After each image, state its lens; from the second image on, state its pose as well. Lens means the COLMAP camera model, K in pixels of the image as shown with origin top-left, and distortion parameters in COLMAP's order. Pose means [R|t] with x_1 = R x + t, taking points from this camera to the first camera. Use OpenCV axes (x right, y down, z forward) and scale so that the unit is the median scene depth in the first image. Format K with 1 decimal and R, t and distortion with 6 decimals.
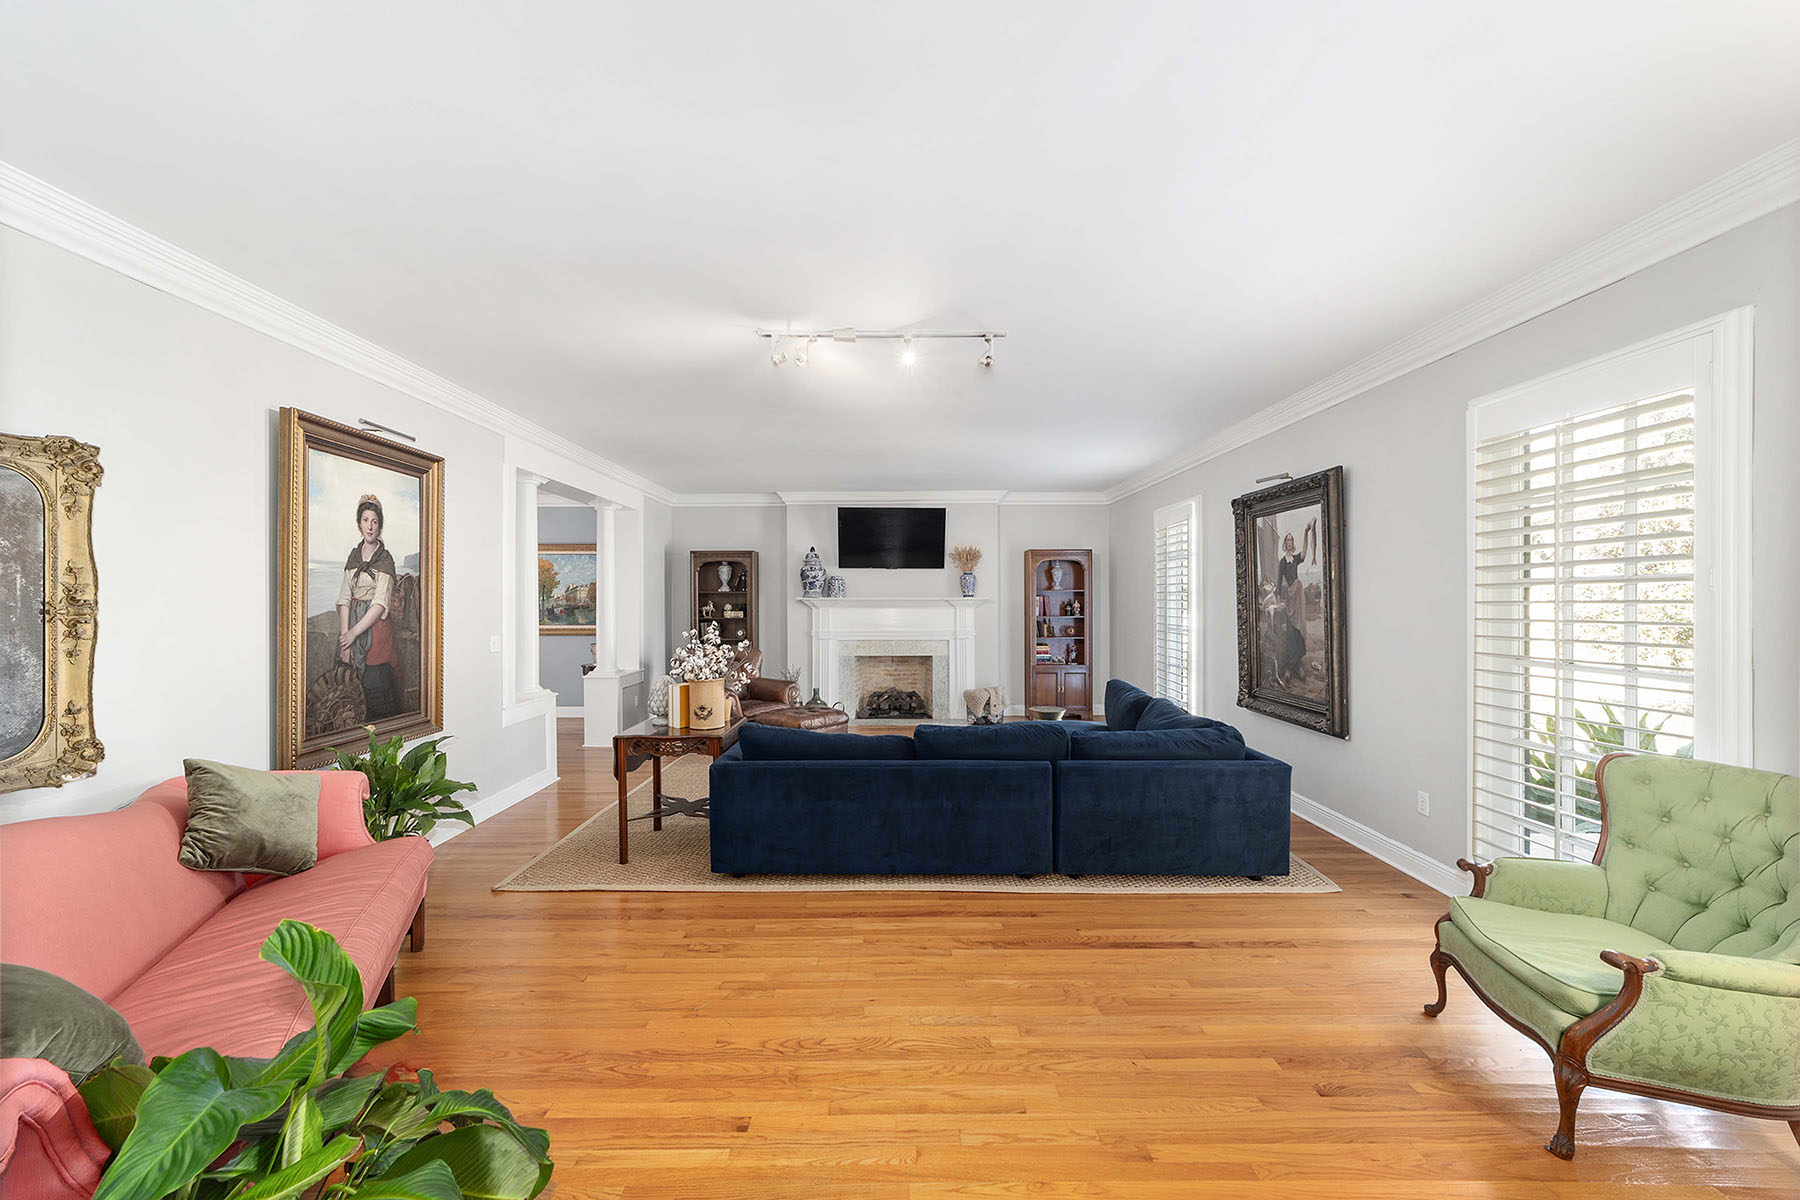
lens RADIAL K [[688.9, 0, 903.0], [0, 688.9, 600.2], [0, 0, 1]] dist [-0.000179, 0.000309]
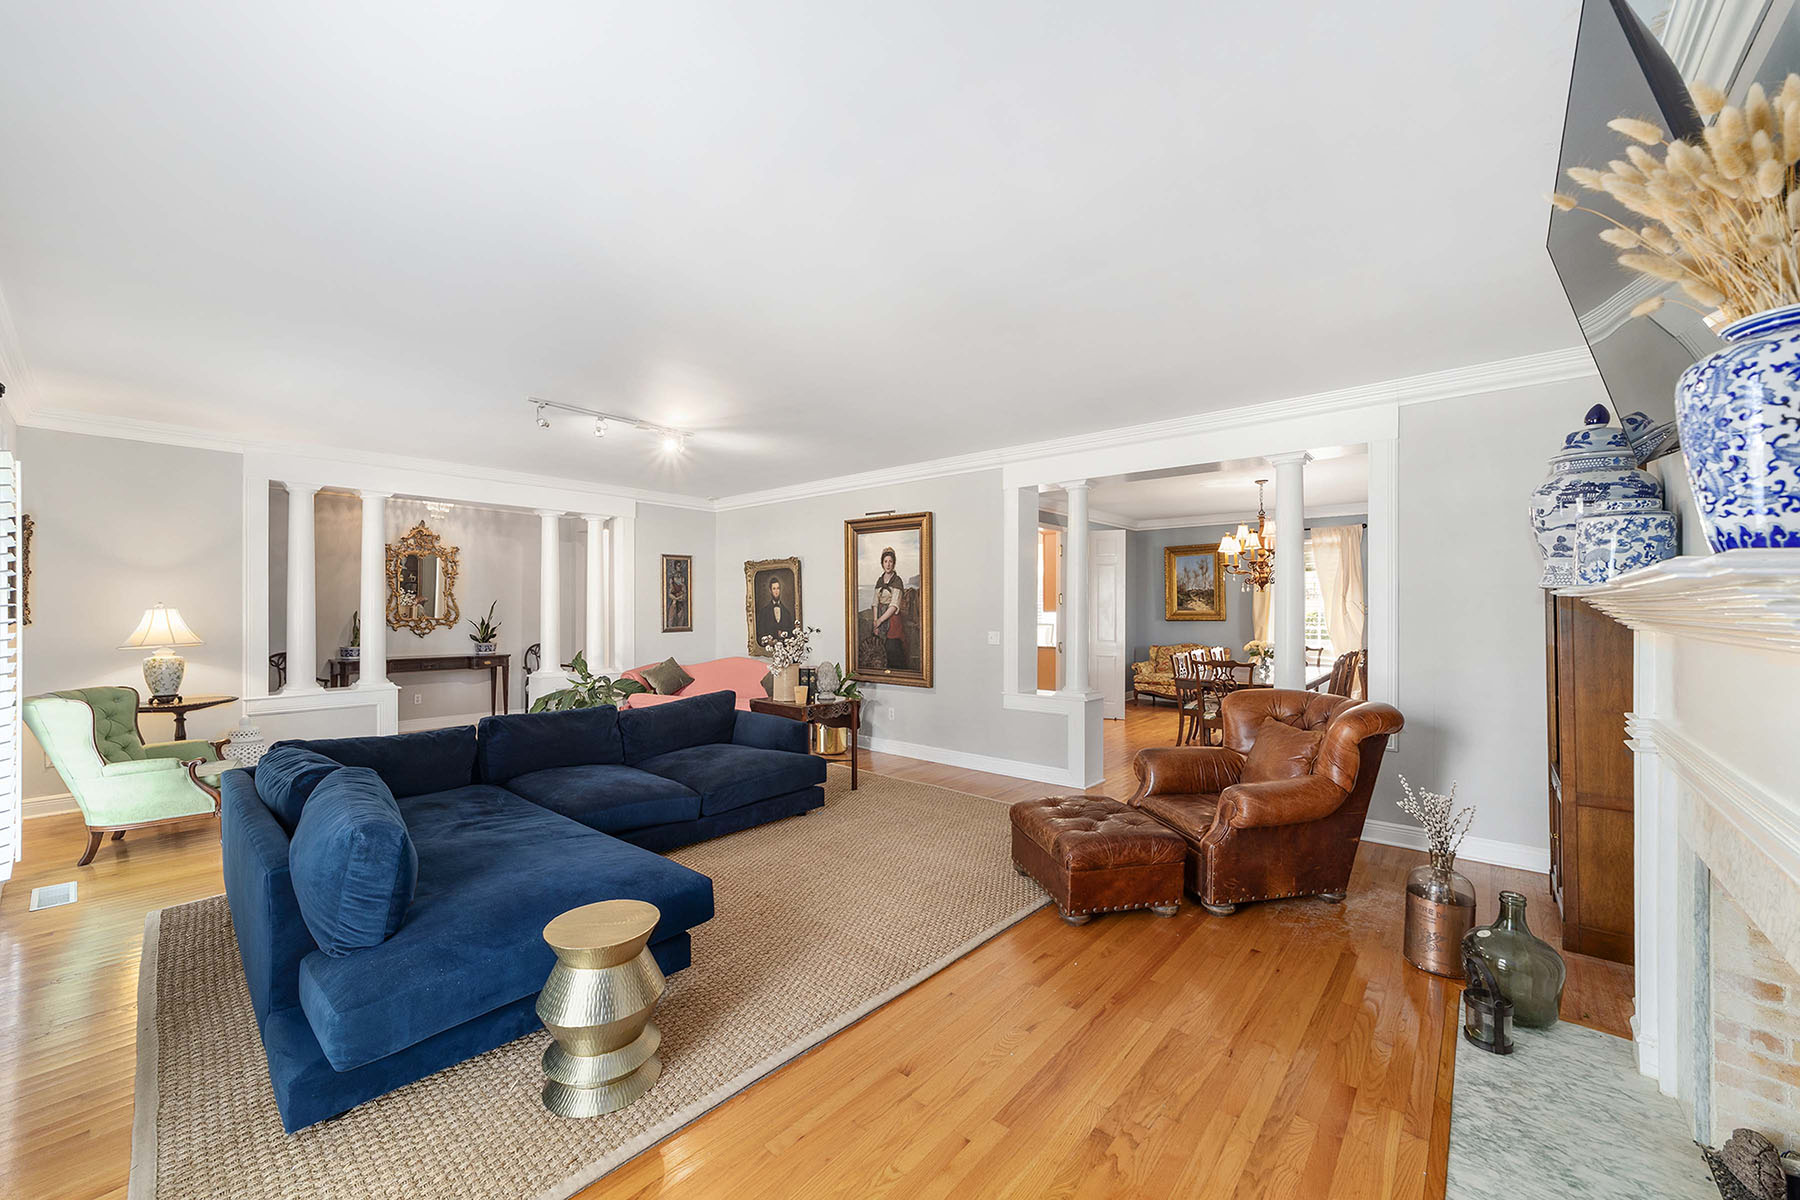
lens RADIAL K [[688.9, 0, 906.4], [0, 688.9, 607.2], [0, 0, 1]] dist [-0.000179, 0.000309]
pose [[-0.646963, 0.002919, -0.762516, 0.623486], [0.002588, 0.999995, 0.001632, 0.006296], [0.762517, -0.000918, -0.646968, 2.238410]]
